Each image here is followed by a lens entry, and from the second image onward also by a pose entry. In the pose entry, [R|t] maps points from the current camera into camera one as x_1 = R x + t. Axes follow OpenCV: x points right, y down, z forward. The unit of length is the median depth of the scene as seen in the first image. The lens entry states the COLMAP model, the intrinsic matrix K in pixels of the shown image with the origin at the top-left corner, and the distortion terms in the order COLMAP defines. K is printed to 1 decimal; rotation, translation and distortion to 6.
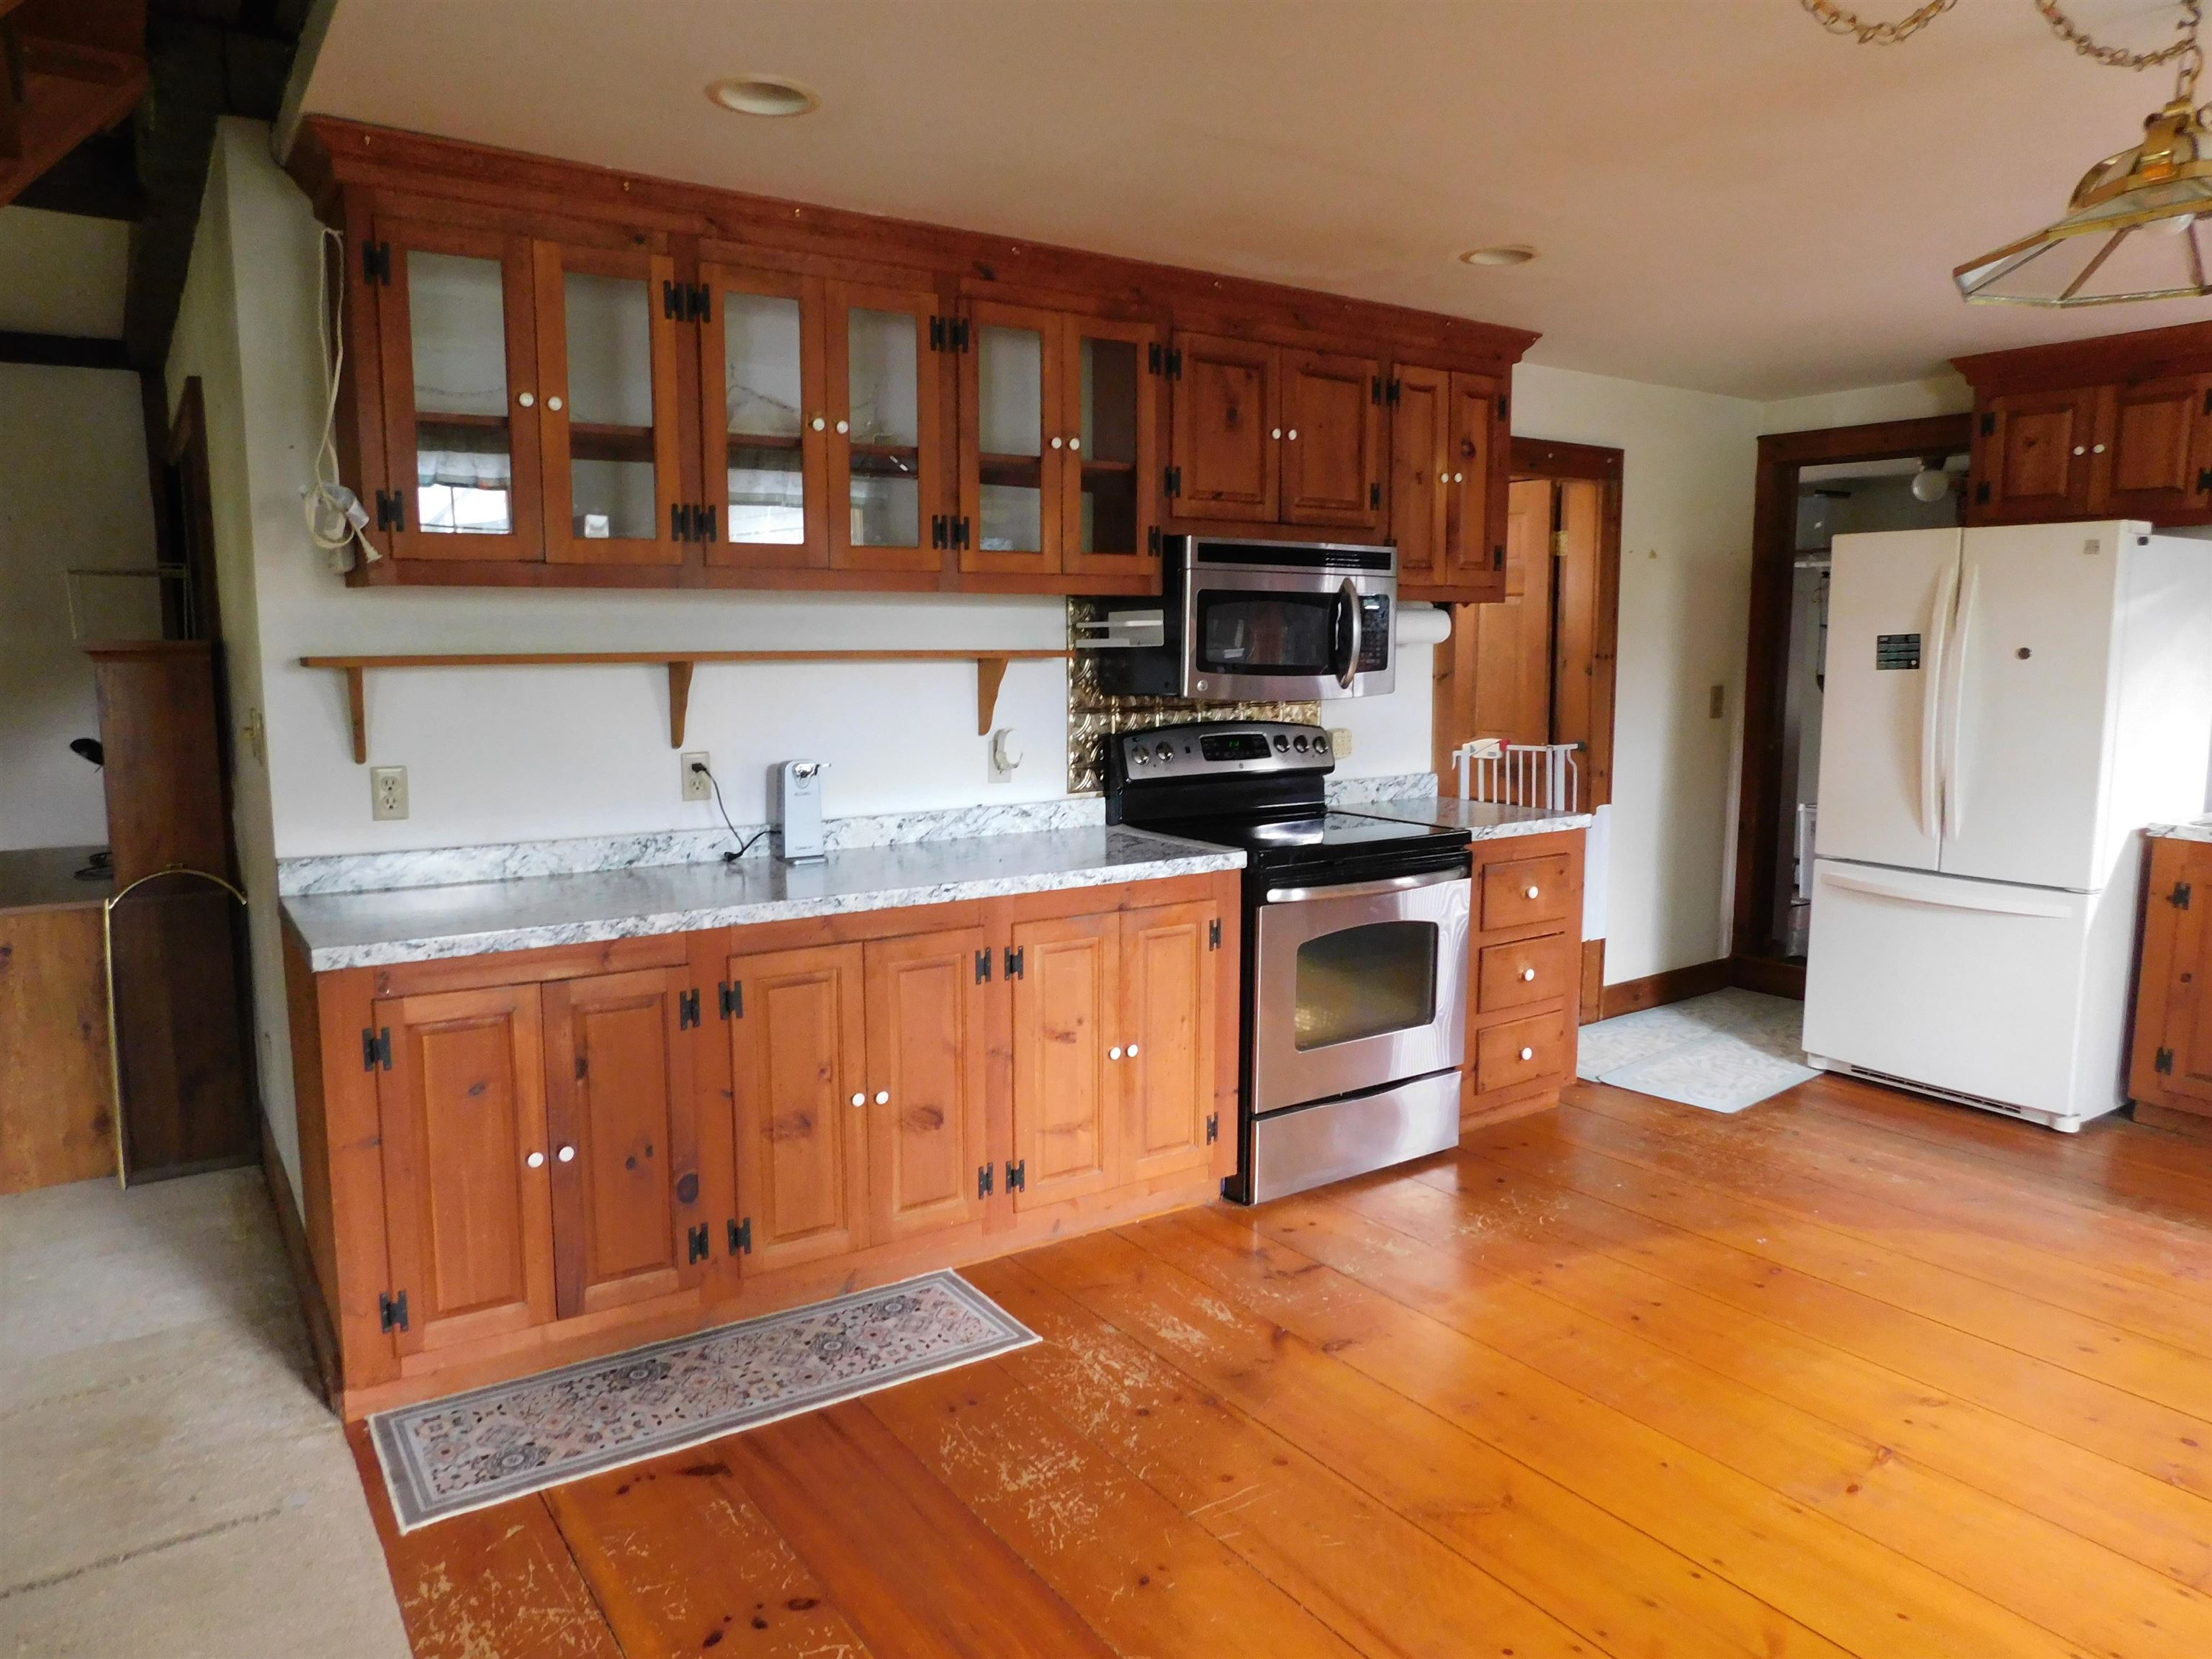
lens RADIAL K [[1475.3, 0, 1095.8], [0, 1475.3, 827.8], [0, 0, 1]] dist [-0.067398, 0.049611]
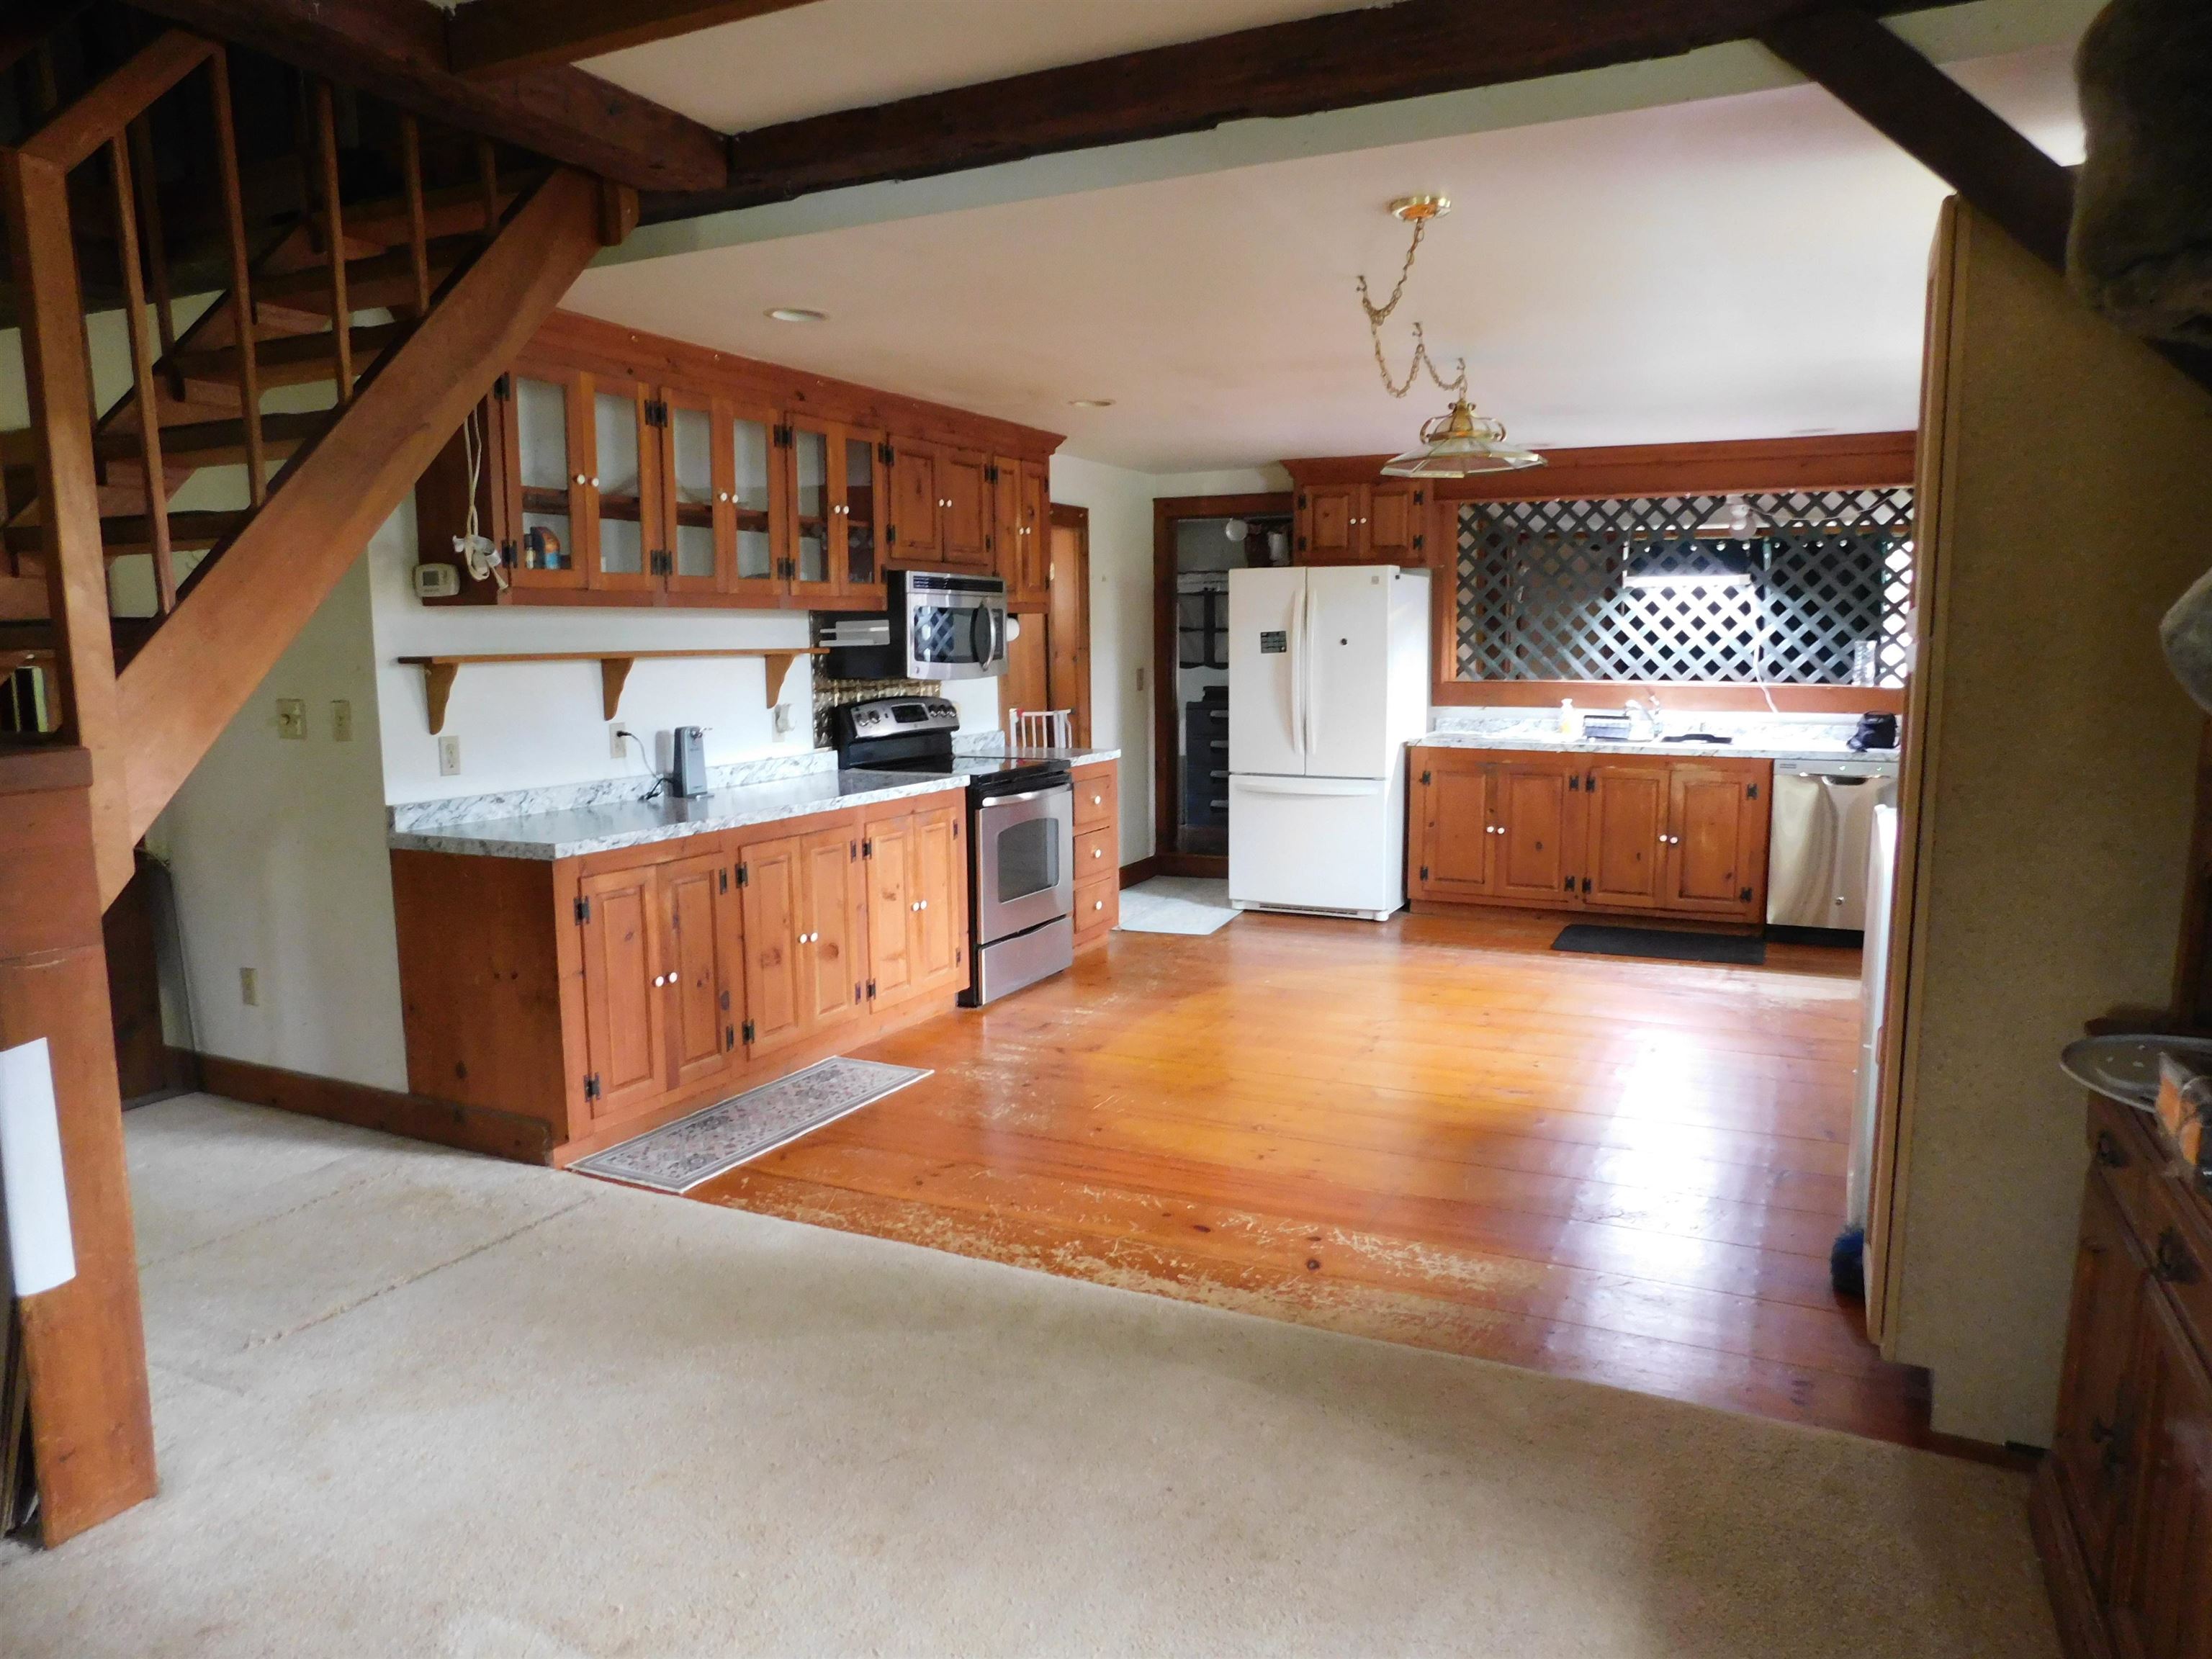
lens RADIAL K [[1475.3, 0, 1112.0], [0, 1475.3, 826.9], [0, 0, 1]] dist [-0.067398, 0.049611]
pose [[0.868130, -0.071080, 0.491220, -0.524145], [0.072439, 0.997240, 0.016281, 0.055294], [-0.491022, 0.021450, 0.870883, -0.420632]]
